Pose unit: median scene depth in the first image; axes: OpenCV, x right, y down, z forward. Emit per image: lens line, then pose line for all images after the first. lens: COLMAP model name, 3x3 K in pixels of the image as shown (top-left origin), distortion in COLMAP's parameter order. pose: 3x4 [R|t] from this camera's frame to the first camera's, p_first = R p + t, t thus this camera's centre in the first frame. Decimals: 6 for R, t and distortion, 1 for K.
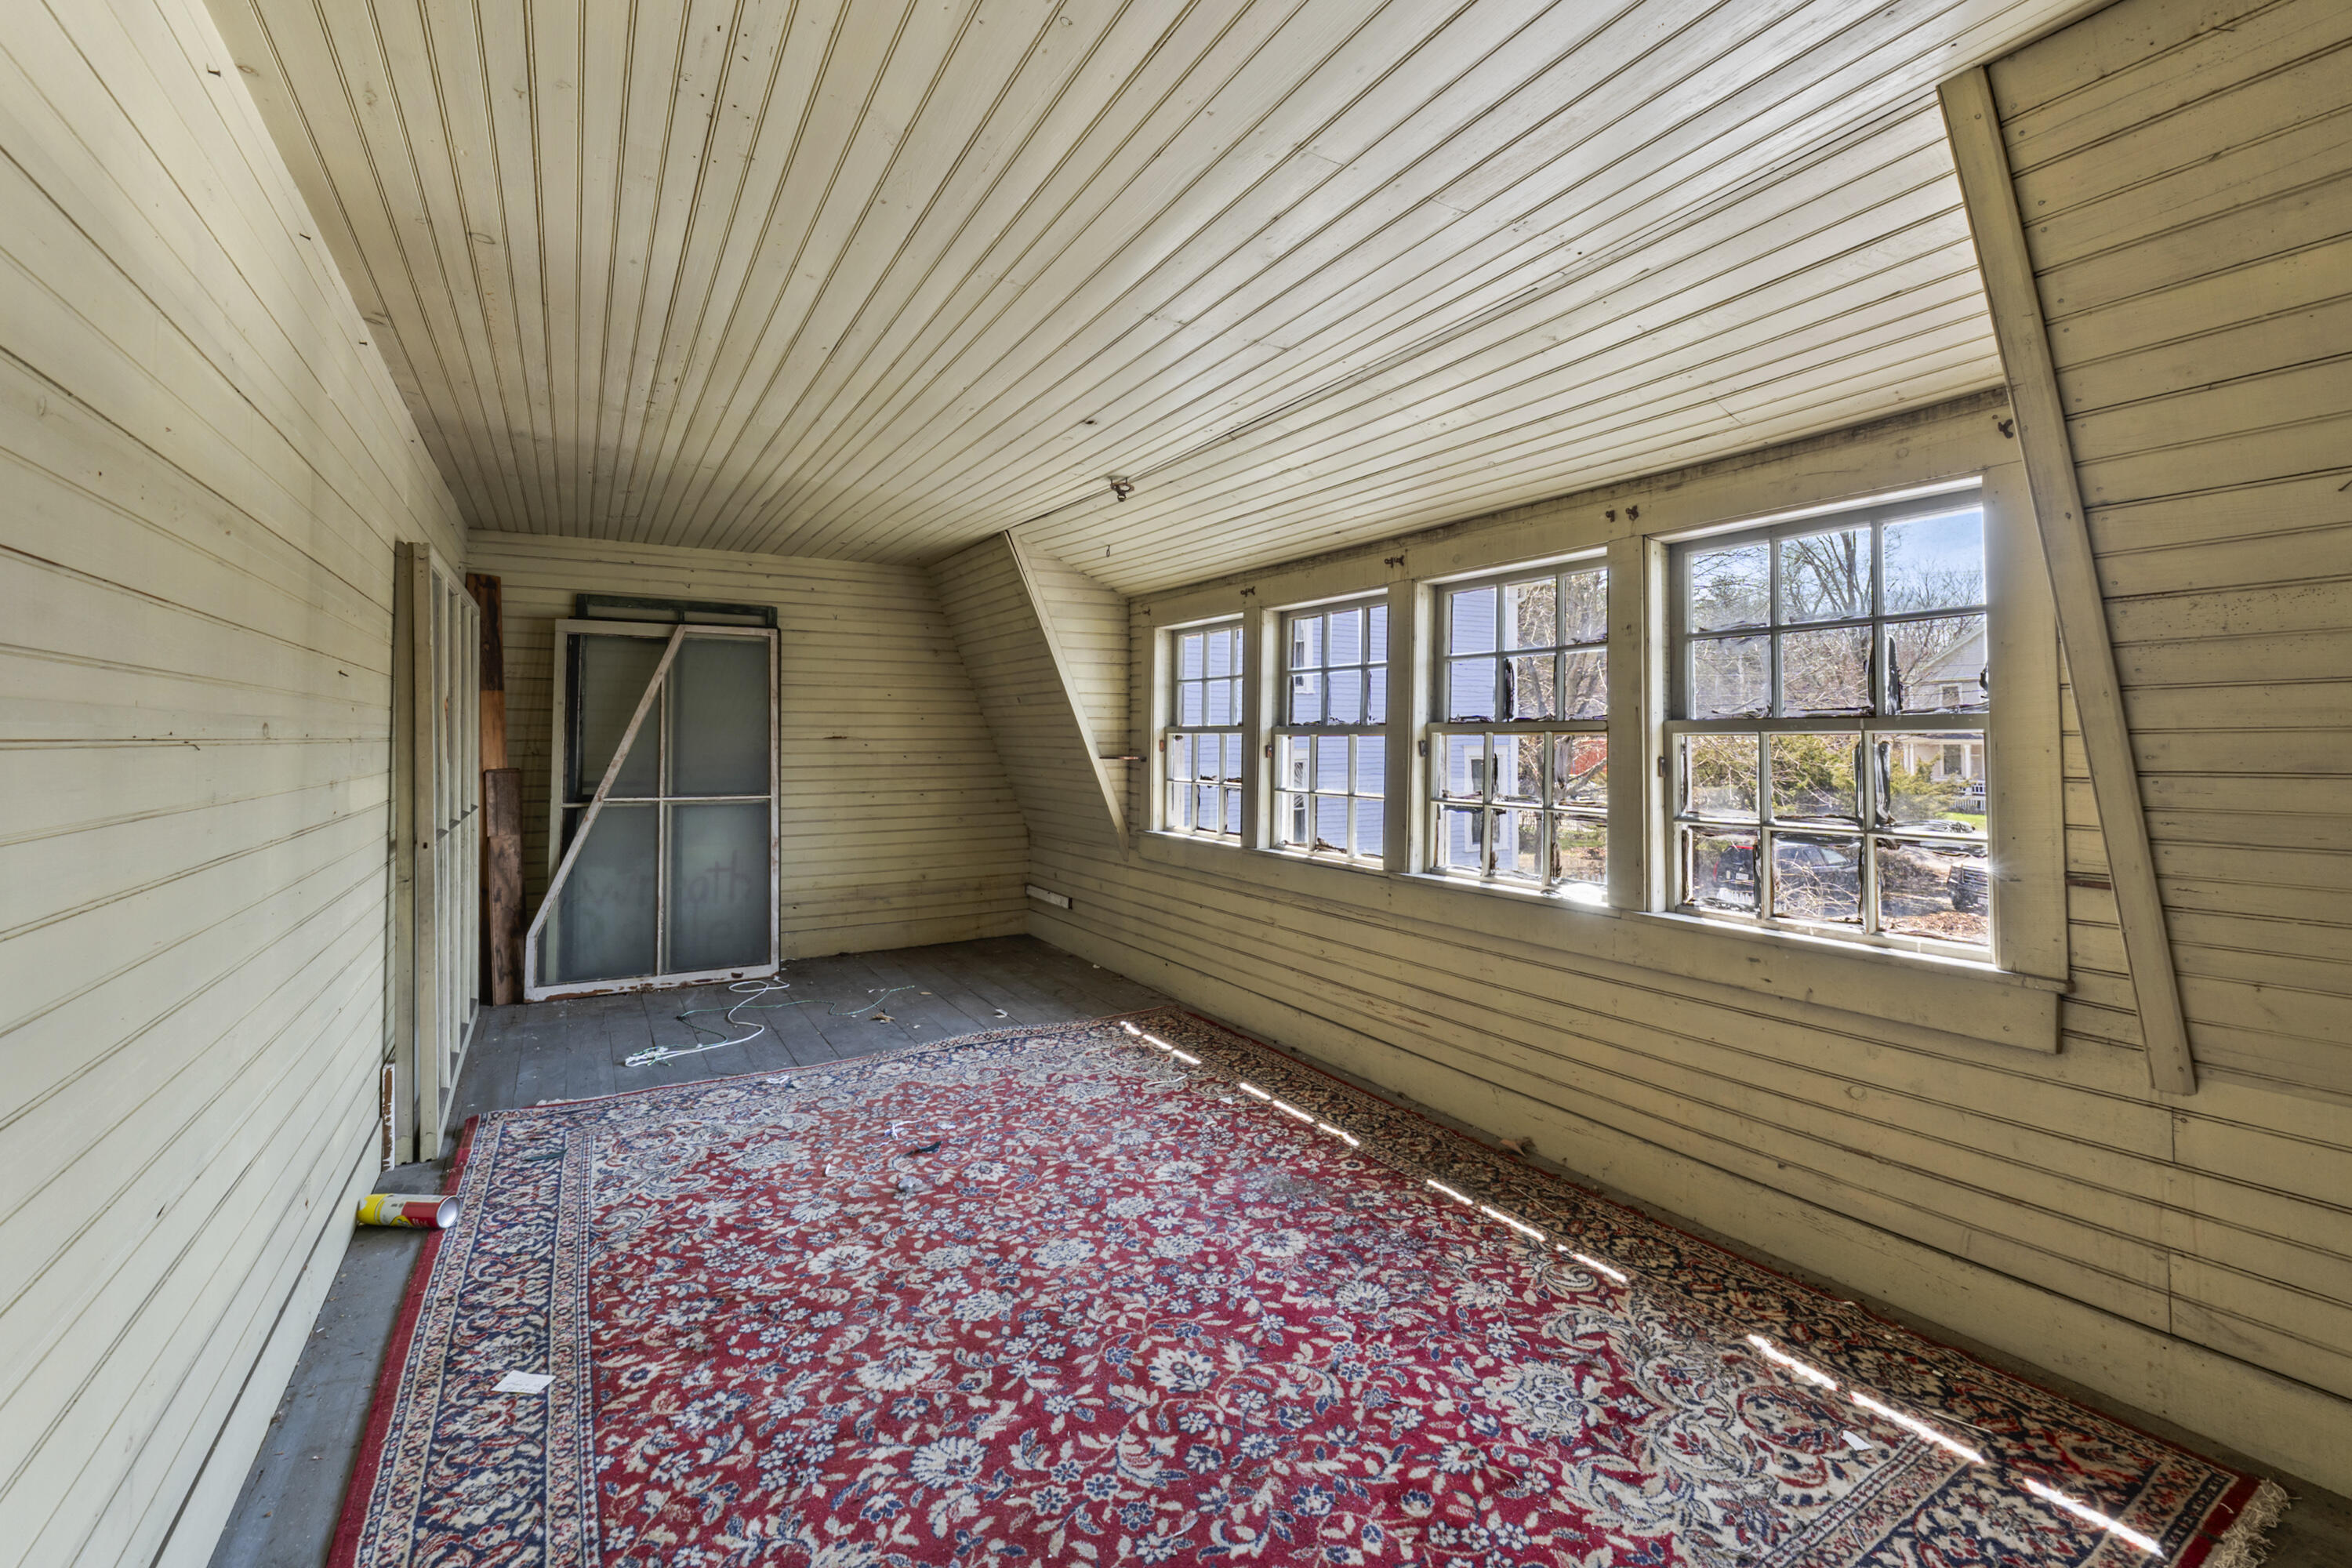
lens RADIAL K [[1026.5, 0, 1164.9], [0, 1026.5, 726.8], [0, 0, 1]] dist [-0.002156, -0.000116]
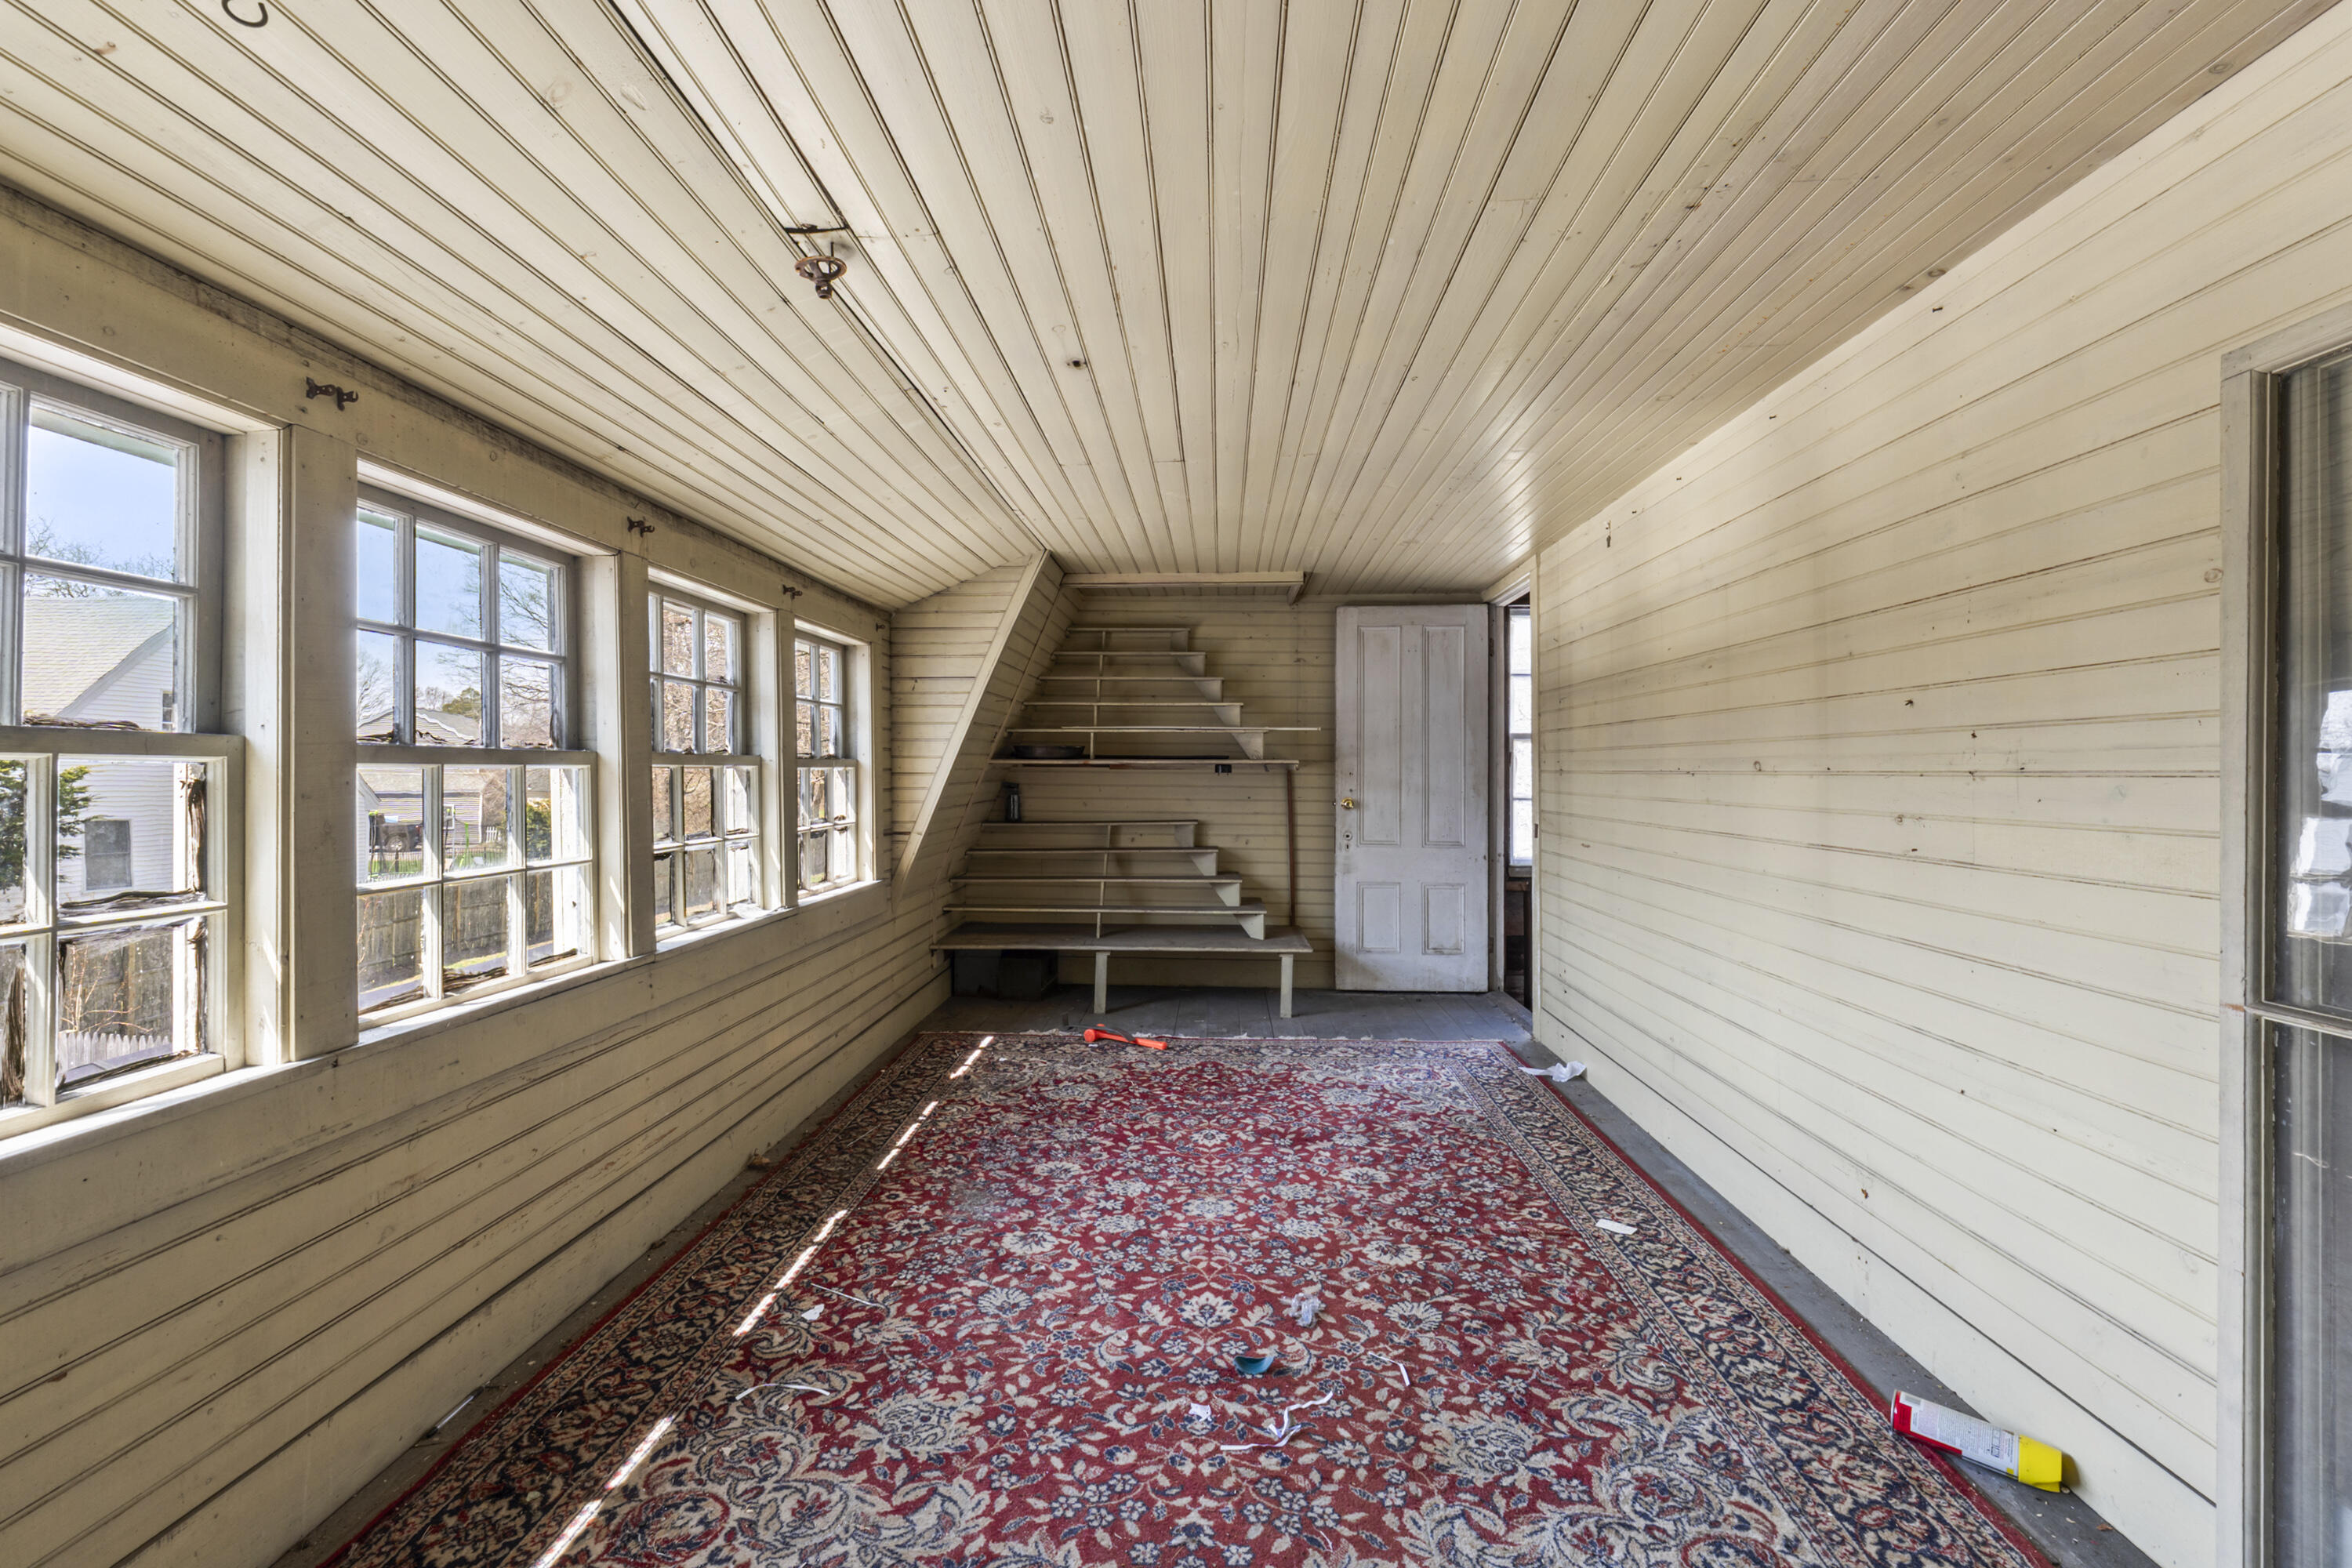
lens RADIAL K [[1026.5, 0, 1174.6], [0, 1026.5, 778.5], [0, 0, 1]] dist [-0.002156, -0.000116]
pose [[-0.845407, -0.004297, 0.534105, -0.695500], [-0.006055, 0.999980, -0.001540, 0.022226], [-0.534088, -0.004536, -0.845416, 2.032392]]
